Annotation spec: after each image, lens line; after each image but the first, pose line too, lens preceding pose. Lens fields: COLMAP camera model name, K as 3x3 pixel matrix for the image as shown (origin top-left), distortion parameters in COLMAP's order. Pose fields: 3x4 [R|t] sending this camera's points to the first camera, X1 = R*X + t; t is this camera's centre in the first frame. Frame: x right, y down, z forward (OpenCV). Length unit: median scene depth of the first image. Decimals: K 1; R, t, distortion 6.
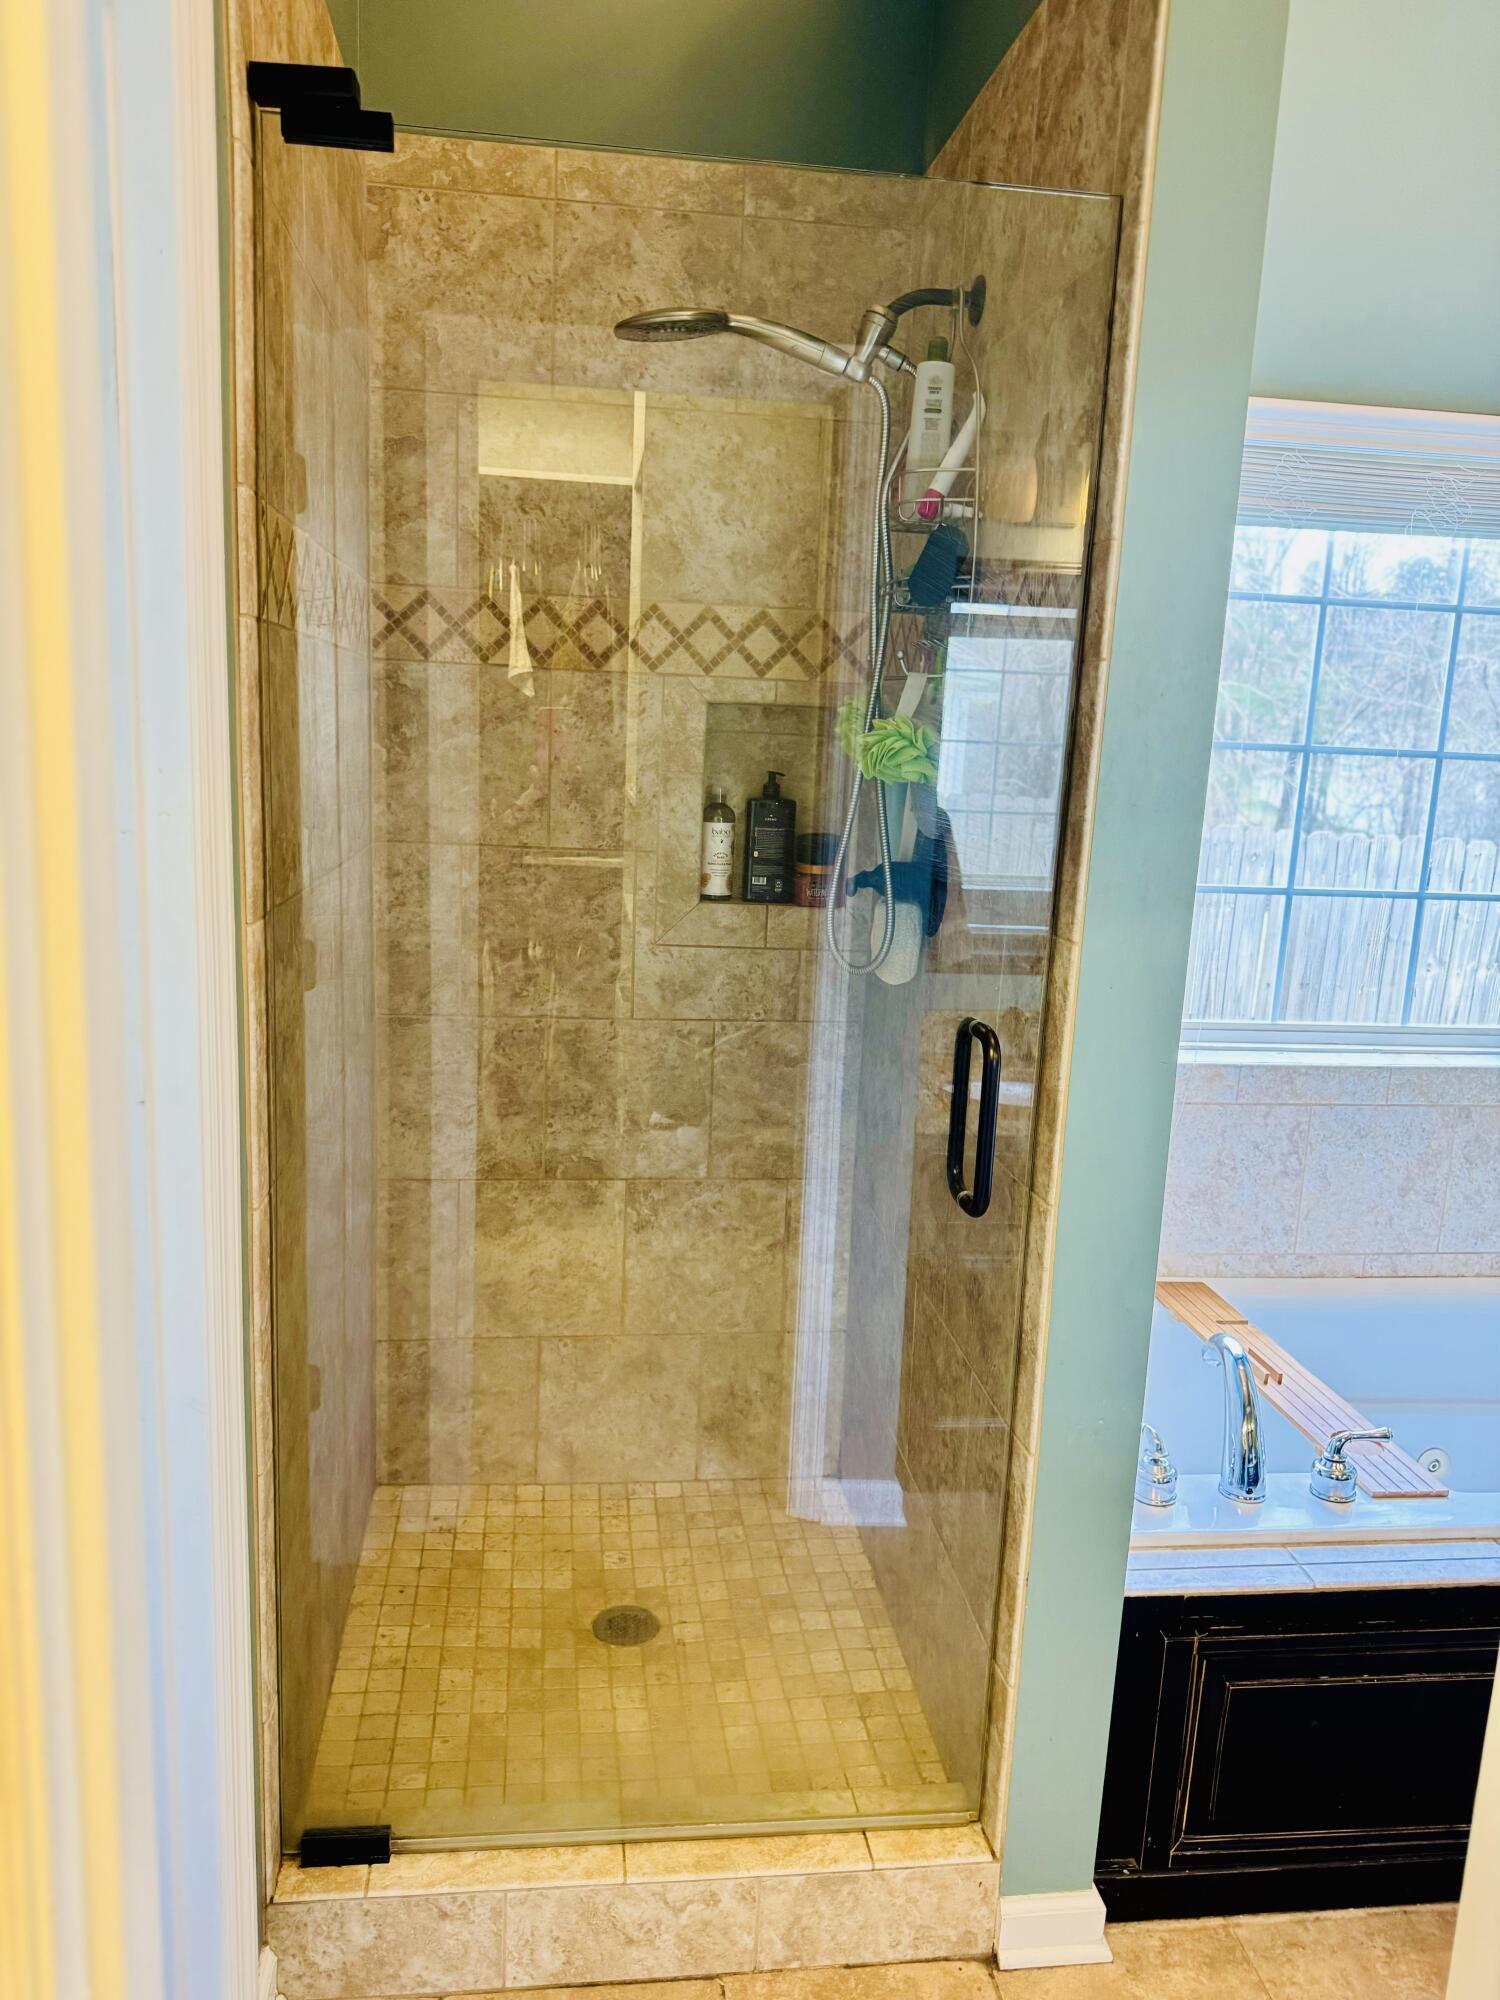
lens RADIAL K [[1426.3, 0, 750.5], [0, 1426.3, 1005.5], [0, 0, 1]] dist [0.107371, -0.177622]
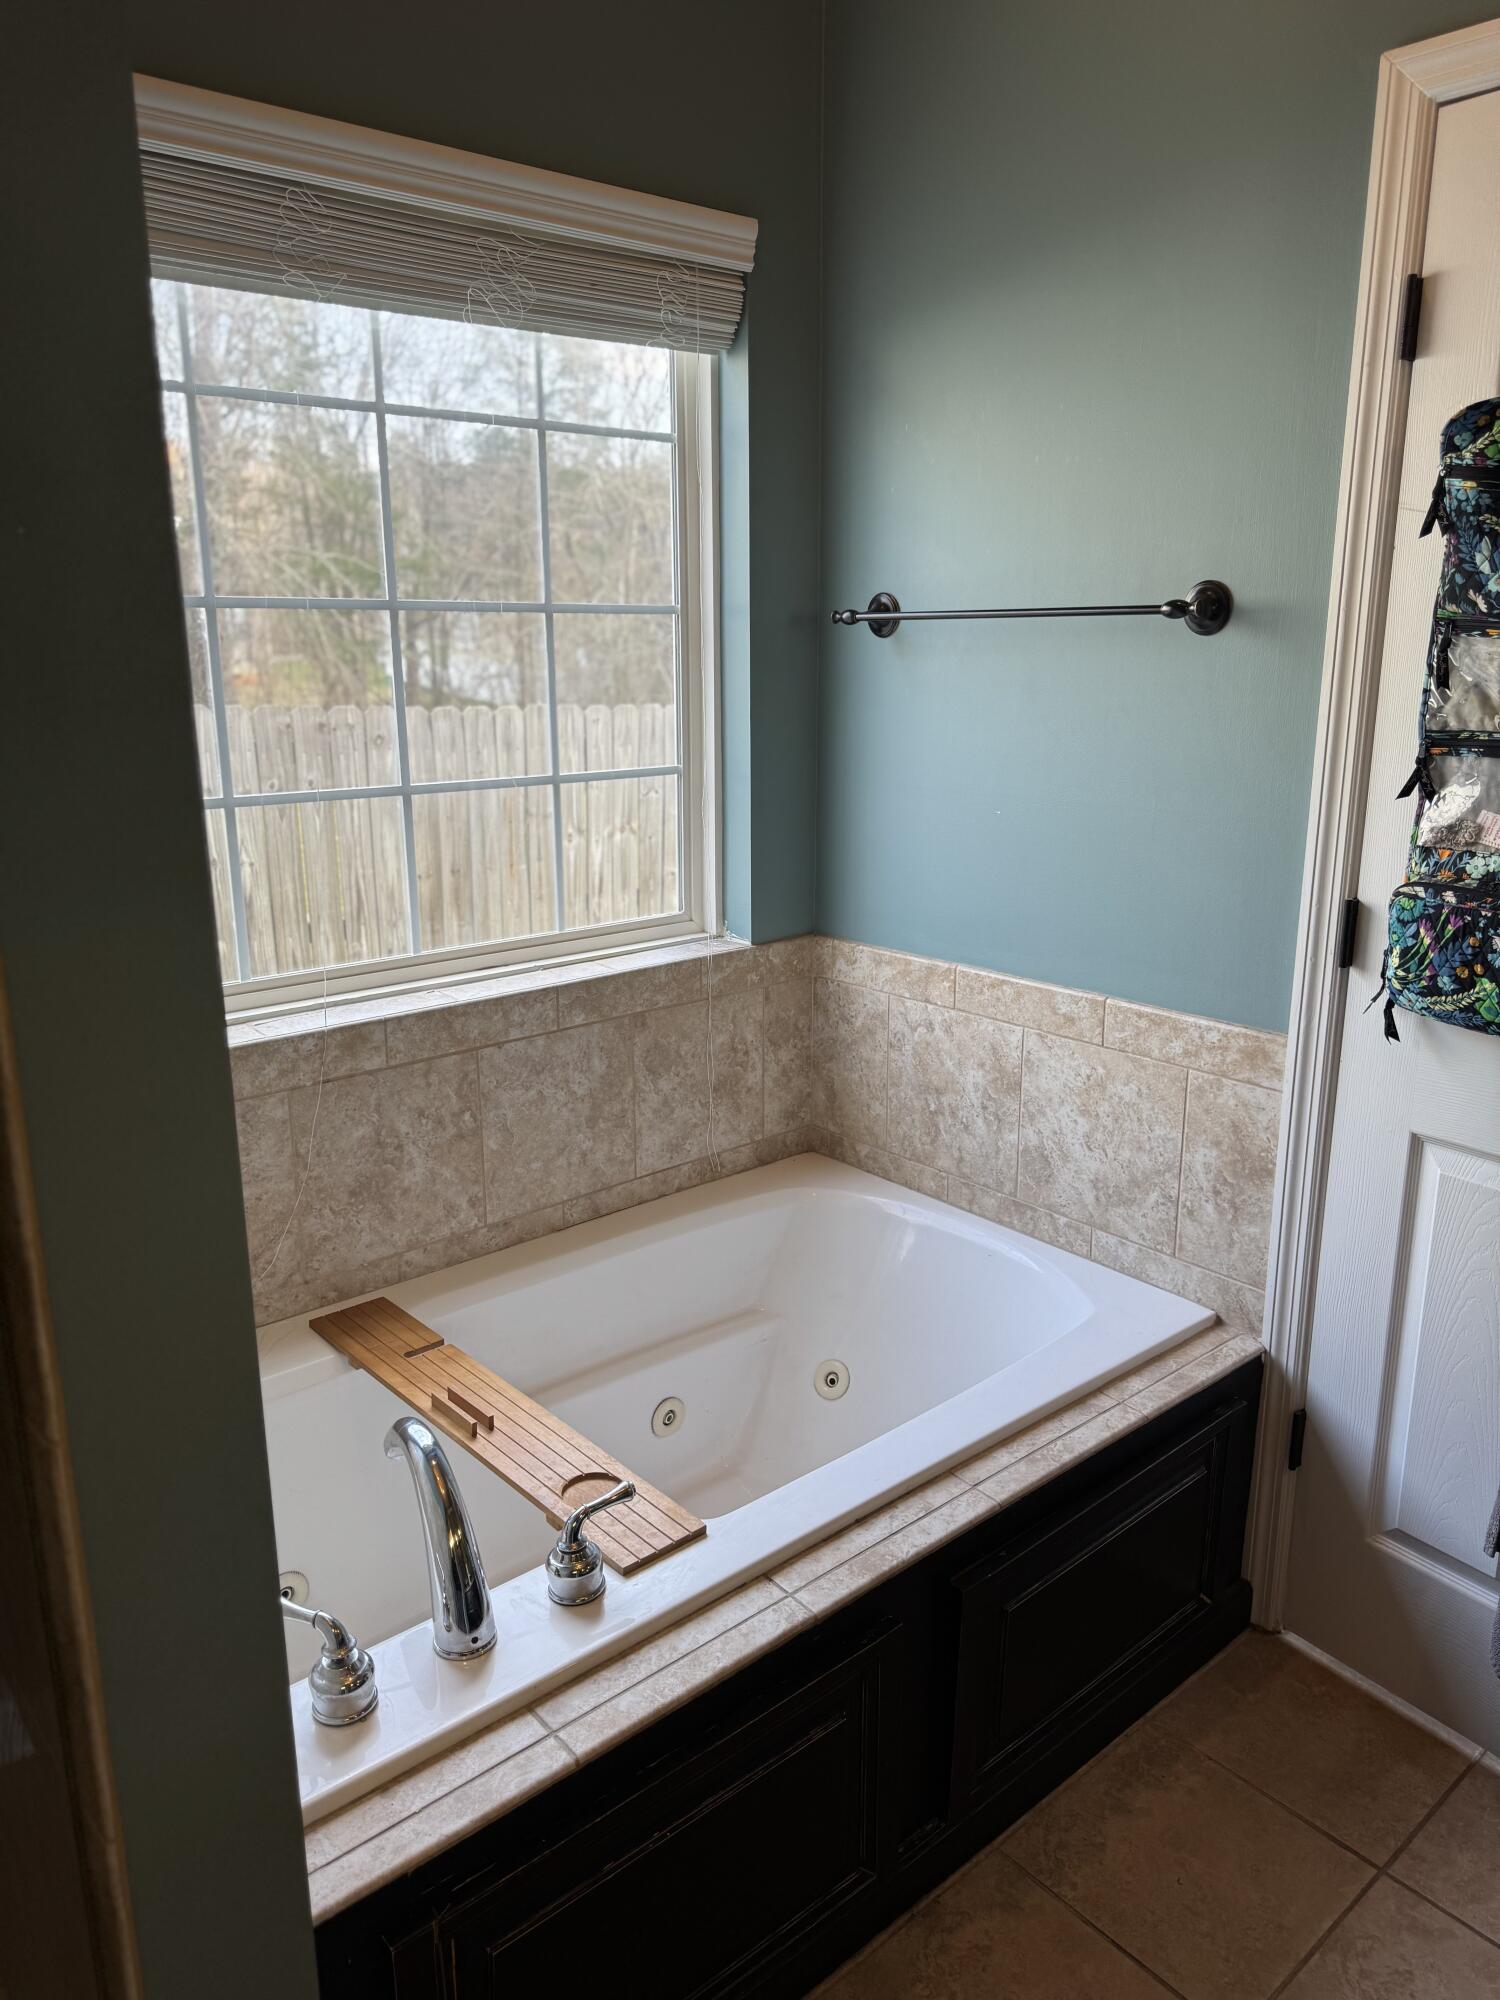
lens RADIAL K [[1426.3, 0, 750.5], [0, 1426.3, 1005.5], [0, 0, 1]] dist [0.107371, -0.177622]
pose [[0.836692, -0.183832, 0.515899, 0.062479], [0.142230, 0.982598, 0.119462, -0.017670], [-0.528883, -0.026577, 0.848279, 0.138381]]
